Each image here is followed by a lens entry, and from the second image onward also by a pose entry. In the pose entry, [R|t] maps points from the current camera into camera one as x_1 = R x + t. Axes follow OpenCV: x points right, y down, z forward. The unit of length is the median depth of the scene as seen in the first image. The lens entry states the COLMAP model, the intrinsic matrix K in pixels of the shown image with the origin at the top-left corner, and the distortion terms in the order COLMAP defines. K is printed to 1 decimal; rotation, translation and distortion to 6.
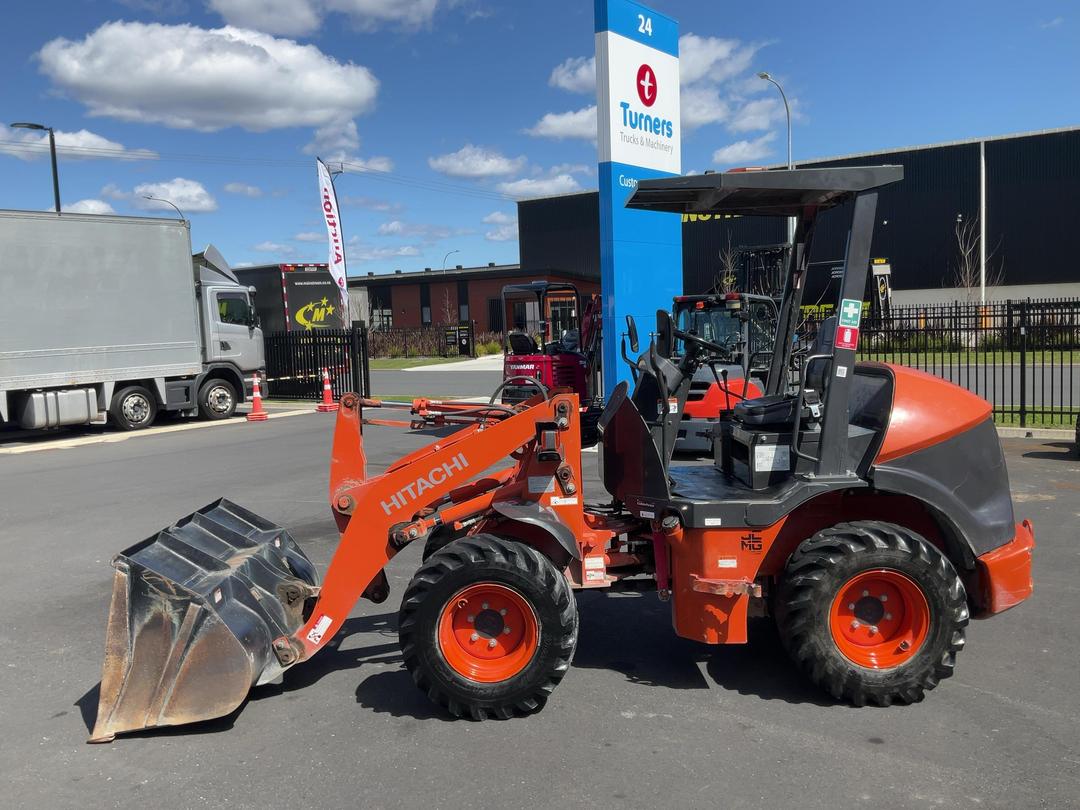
lens RADIAL K [[987.4, 0, 543.8], [0, 987.4, 409.0], [0, 0, 1]] dist [0.000734, 0.000000]
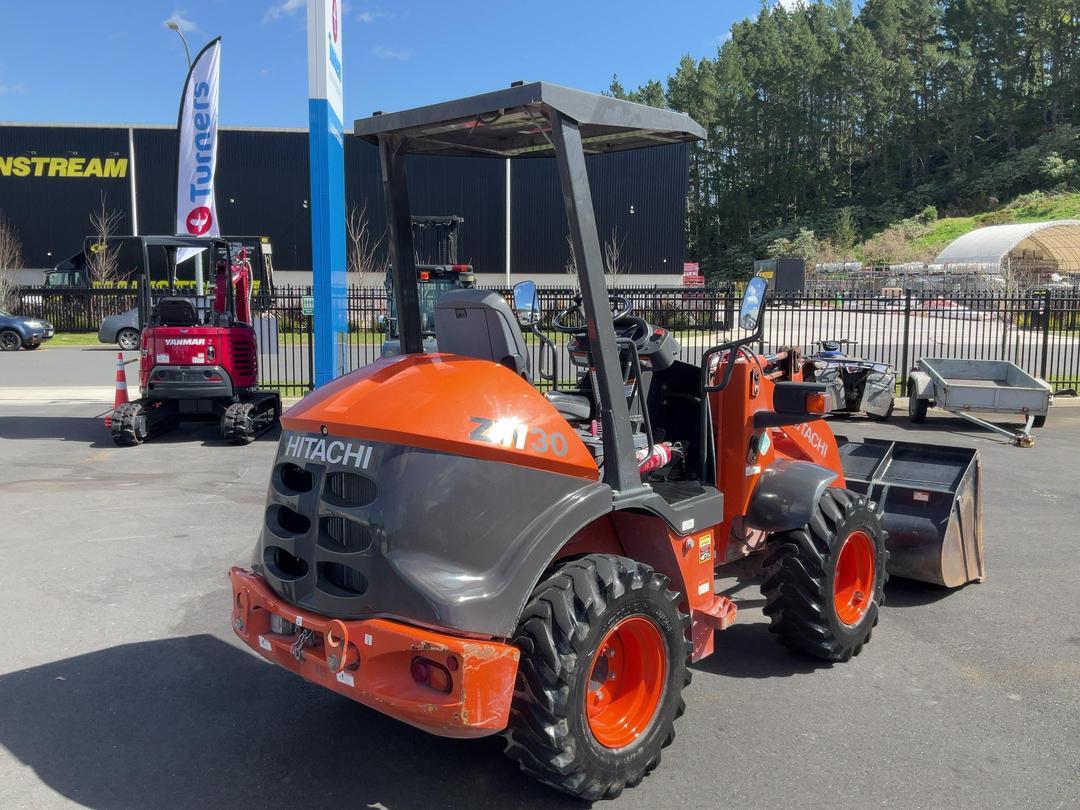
lens RADIAL K [[987.4, 0, 545.3], [0, 987.4, 401.6], [0, 0, 1]] dist [0.000734, 0.000000]
pose [[0.747496, -0.032999, 0.663446, -0.259839], [0.024971, 0.999455, 0.021577, -0.003363], [-0.663797, 0.000438, 0.747913, 0.167489]]
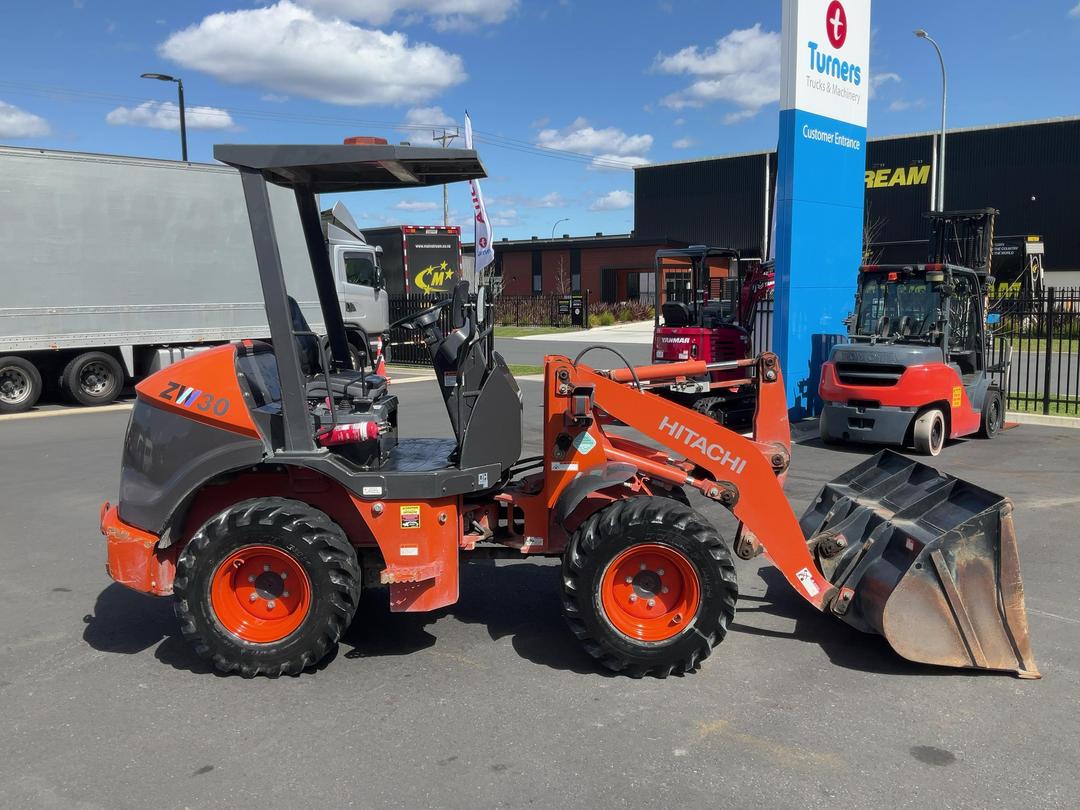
lens RADIAL K [[987.4, 0, 535.5], [0, 987.4, 411.4], [0, 0, 1]] dist [0.000734, 0.000000]
pose [[0.993484, 0.042606, -0.105711, -0.040800], [-0.039268, 0.998668, 0.033459, -0.001876], [0.106996, -0.029090, 0.993834, 0.065916]]
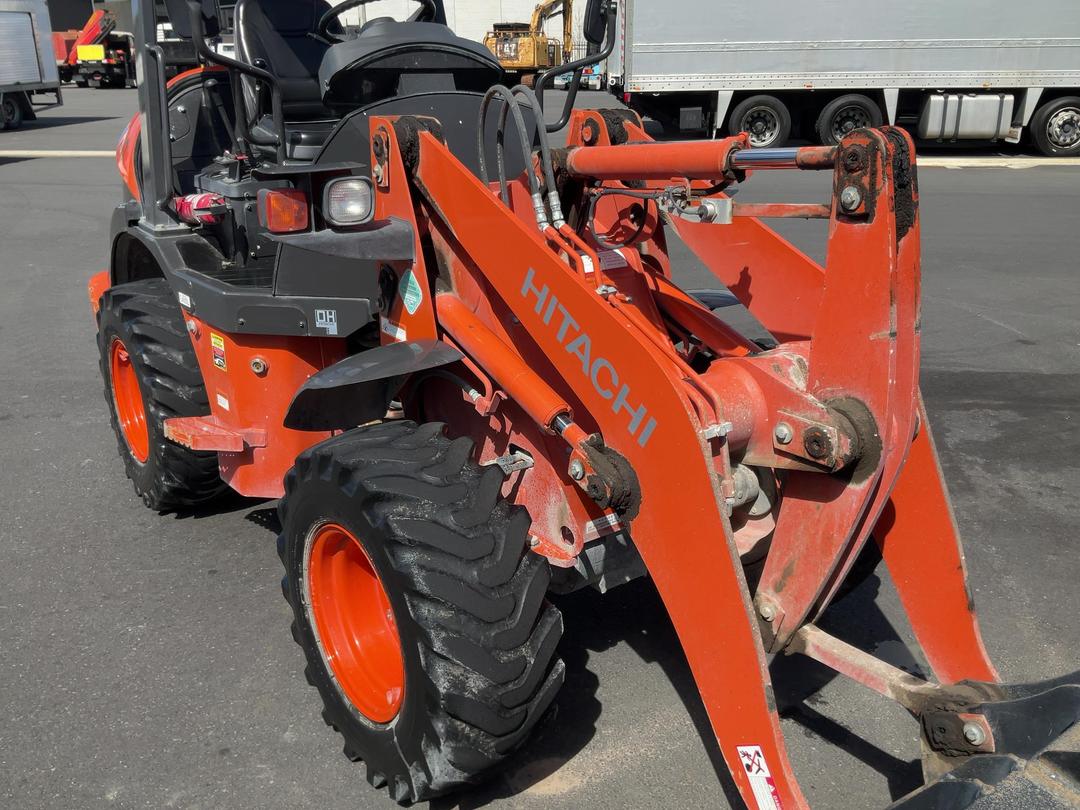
lens RADIAL K [[987.4, 0, 532.9], [0, 987.4, 406.3], [0, 0, 1]] dist [0.000734, 0.000000]
pose [[0.494089, 0.327288, -0.805456, 0.058632], [-0.083229, 0.939989, 0.330899, -0.015123], [0.865418, -0.096456, 0.491678, 0.267088]]
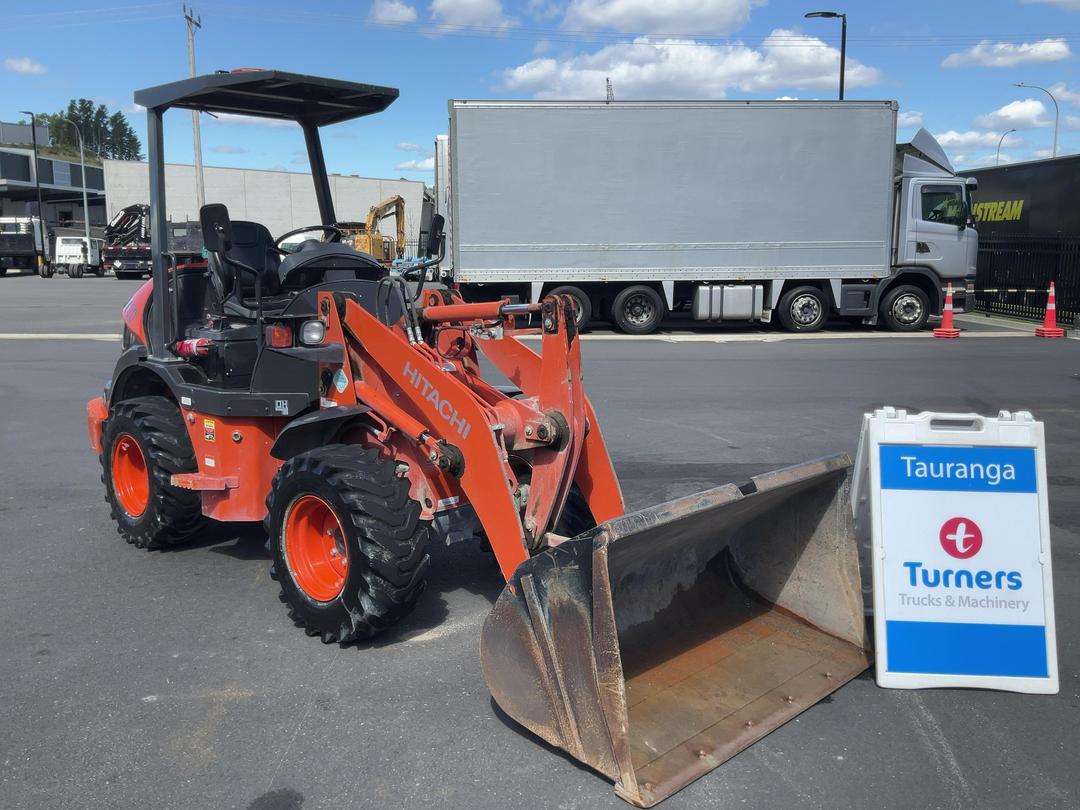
lens RADIAL K [[987.4, 0, 539.0], [0, 987.4, 395.0], [0, 0, 1]] dist [0.000734, 0.000000]
pose [[0.635548, 0.155608, -0.756217, 0.155021], [-0.090973, 0.987749, 0.126794, -0.016999], [0.766683, -0.011789, 0.641918, 0.201018]]
